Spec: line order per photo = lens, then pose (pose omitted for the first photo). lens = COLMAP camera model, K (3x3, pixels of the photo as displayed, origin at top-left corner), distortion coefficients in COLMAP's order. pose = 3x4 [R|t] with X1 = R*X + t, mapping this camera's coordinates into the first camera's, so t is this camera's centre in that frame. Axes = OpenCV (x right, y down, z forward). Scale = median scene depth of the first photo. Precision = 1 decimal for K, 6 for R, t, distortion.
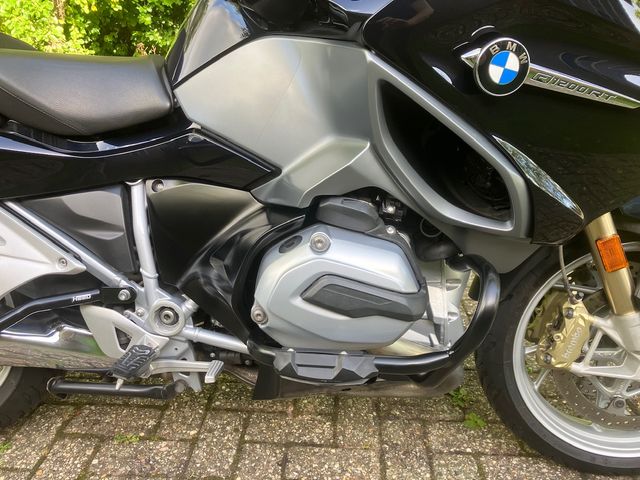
lens RADIAL K [[525.6, 0, 323.8], [0, 525.6, 240.1], [0, 0, 1]] dist [0.018002, -0.030133]
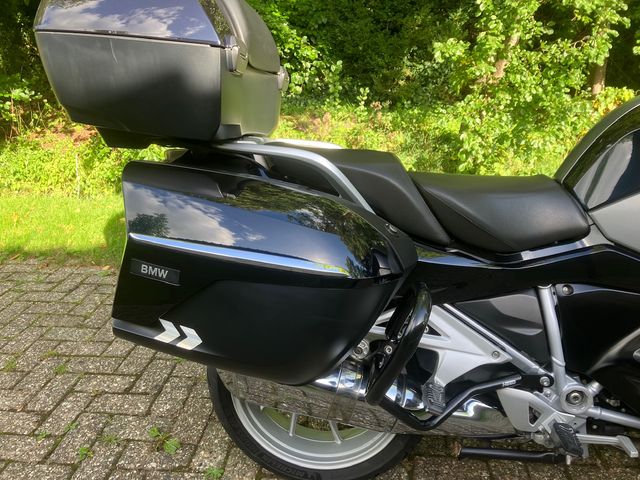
lens RADIAL K [[525.6, 0, 324.0], [0, 525.6, 236.0], [0, 0, 1]] dist [0.018002, -0.030133]
pose [[0.998672, -0.010468, -0.050438, -0.813918], [0.009800, 0.999861, -0.013470, -0.215882], [0.050572, 0.012958, 0.998636, -0.236101]]
